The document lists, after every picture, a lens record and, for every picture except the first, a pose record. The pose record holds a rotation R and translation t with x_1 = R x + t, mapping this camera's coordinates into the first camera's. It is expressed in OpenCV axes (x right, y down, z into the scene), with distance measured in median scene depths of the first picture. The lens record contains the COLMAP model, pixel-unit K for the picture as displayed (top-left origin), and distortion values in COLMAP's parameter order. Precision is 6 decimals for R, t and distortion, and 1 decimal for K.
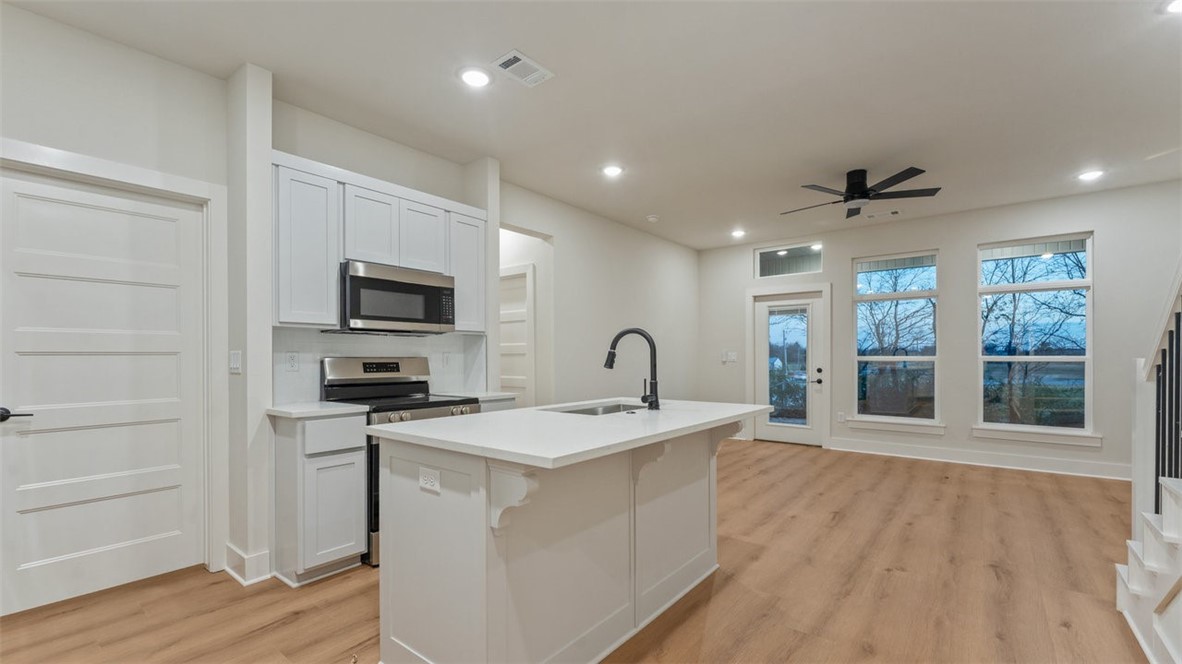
lens RADIAL K [[482.0, 0, 570.0], [0, 482.0, 359.9], [0, 0, 1]] dist [0.000520, 0.000076]
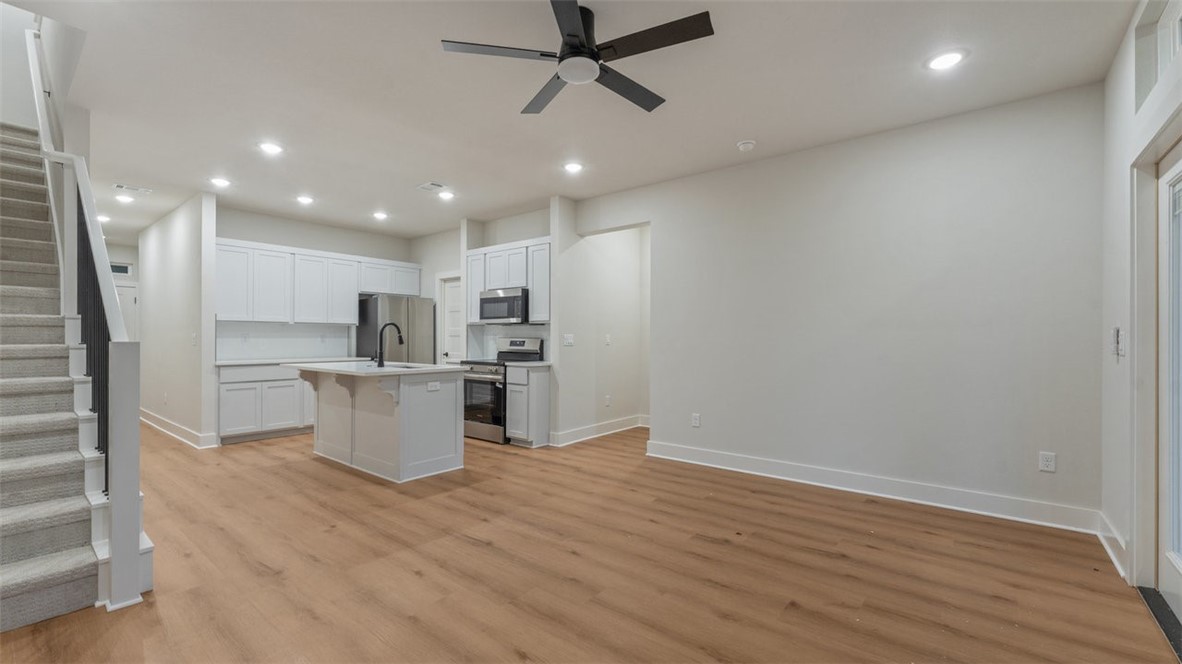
lens RADIAL K [[478.2, 0, 591.0], [0, 478.2, 332.0], [0, 0, 1]] dist [0.000276, 0.000013]
pose [[0.040440, -0.011778, -0.999113, 0.798585], [-0.009412, 0.999882, -0.012168, -0.004200], [0.999138, 0.009896, 0.040325, 0.686416]]
